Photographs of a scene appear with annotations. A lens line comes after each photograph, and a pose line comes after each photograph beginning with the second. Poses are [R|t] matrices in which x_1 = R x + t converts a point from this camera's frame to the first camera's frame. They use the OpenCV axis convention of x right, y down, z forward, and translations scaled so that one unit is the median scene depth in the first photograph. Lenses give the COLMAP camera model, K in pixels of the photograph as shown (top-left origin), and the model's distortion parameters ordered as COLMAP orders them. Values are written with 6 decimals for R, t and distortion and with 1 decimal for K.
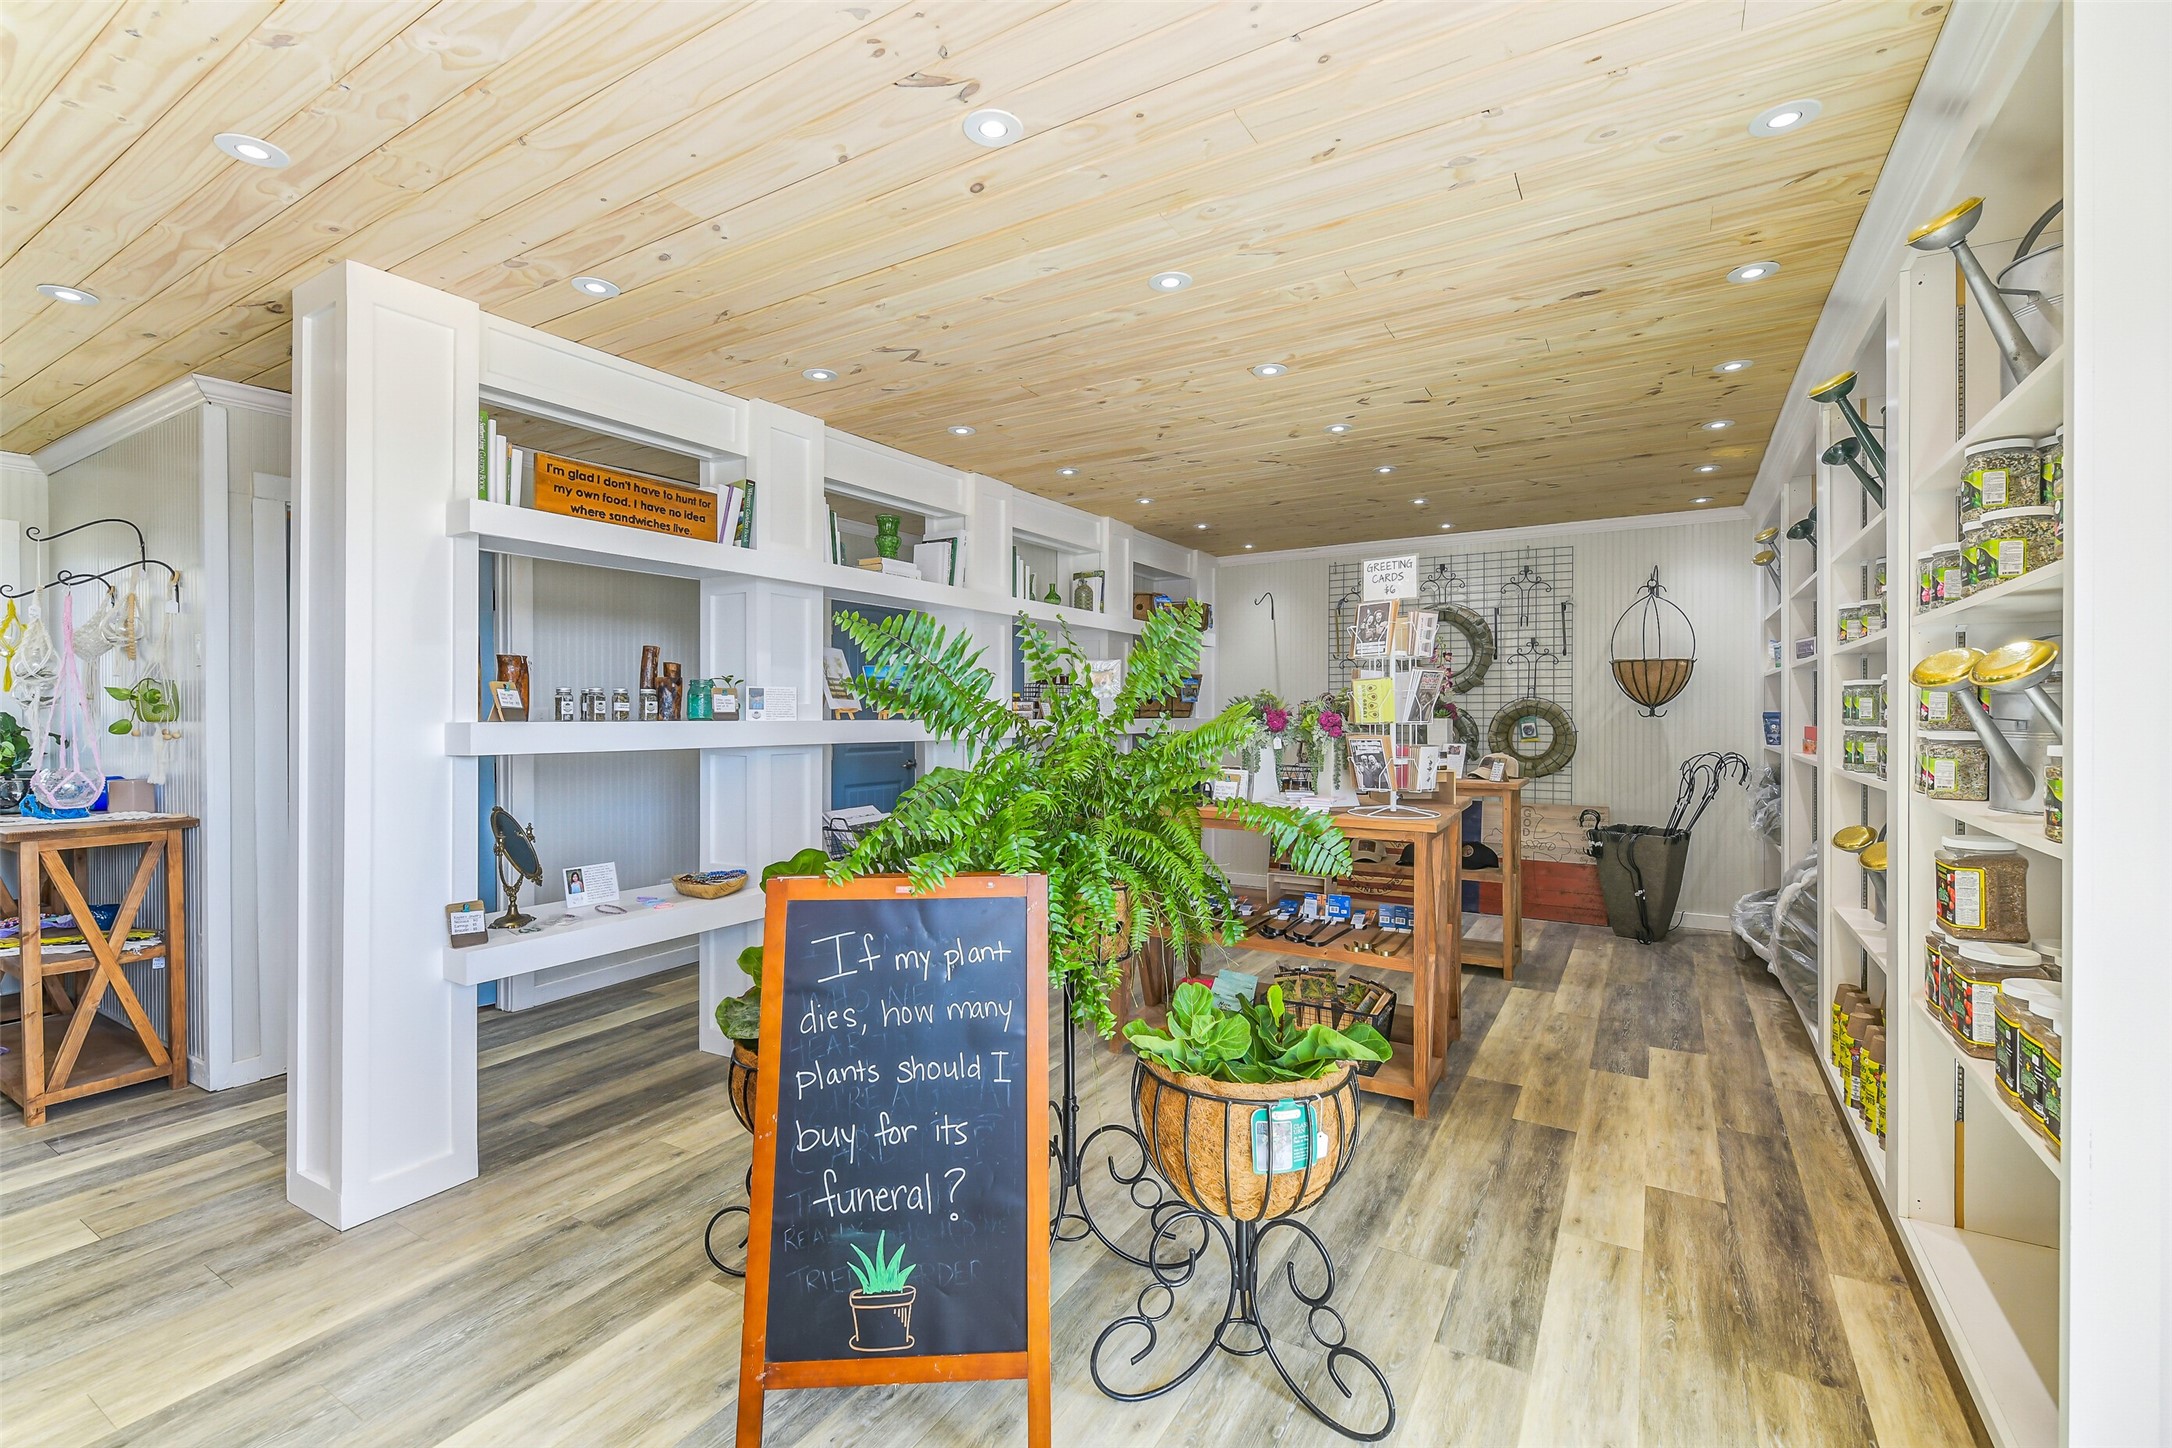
lens RADIAL K [[944.8, 0, 1082.7], [0, 944.8, 713.6], [0, 0, 1]] dist [-0.000323, -0.000238]
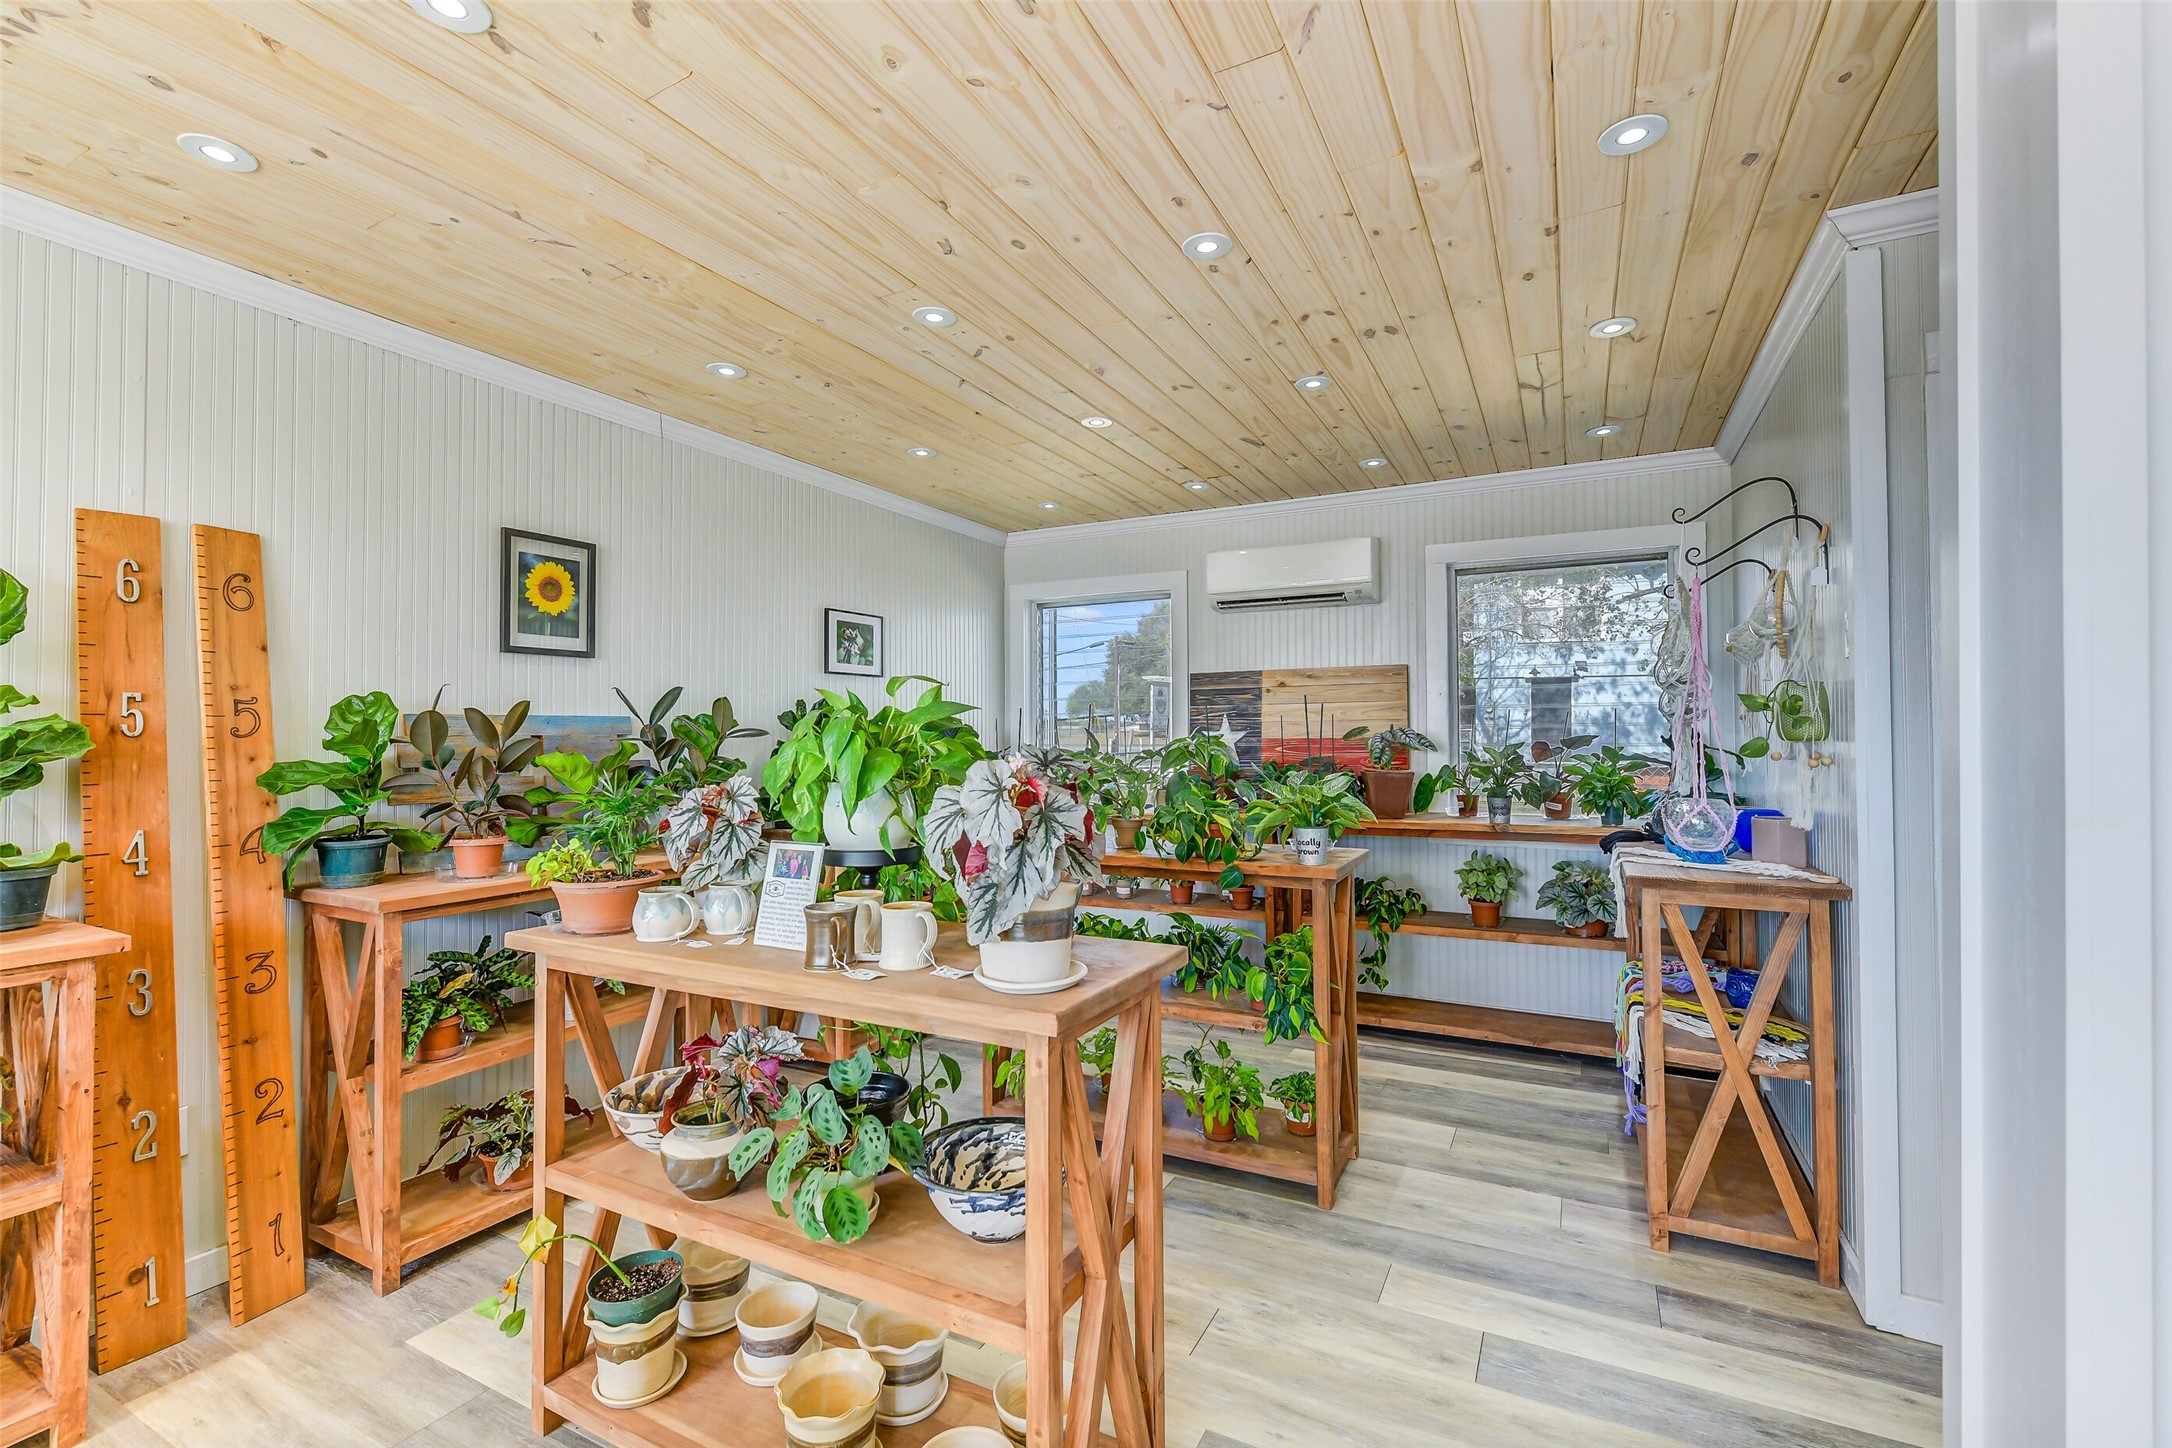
lens RADIAL K [[944.8, 0, 1080.9], [0, 944.8, 716.6], [0, 0, 1]] dist [-0.000323, -0.000238]
pose [[0.062407, -0.012169, -0.997977, -0.315421], [0.001401, 0.999926, -0.012105, -0.001766], [0.998050, -0.000642, 0.062420, 0.429430]]
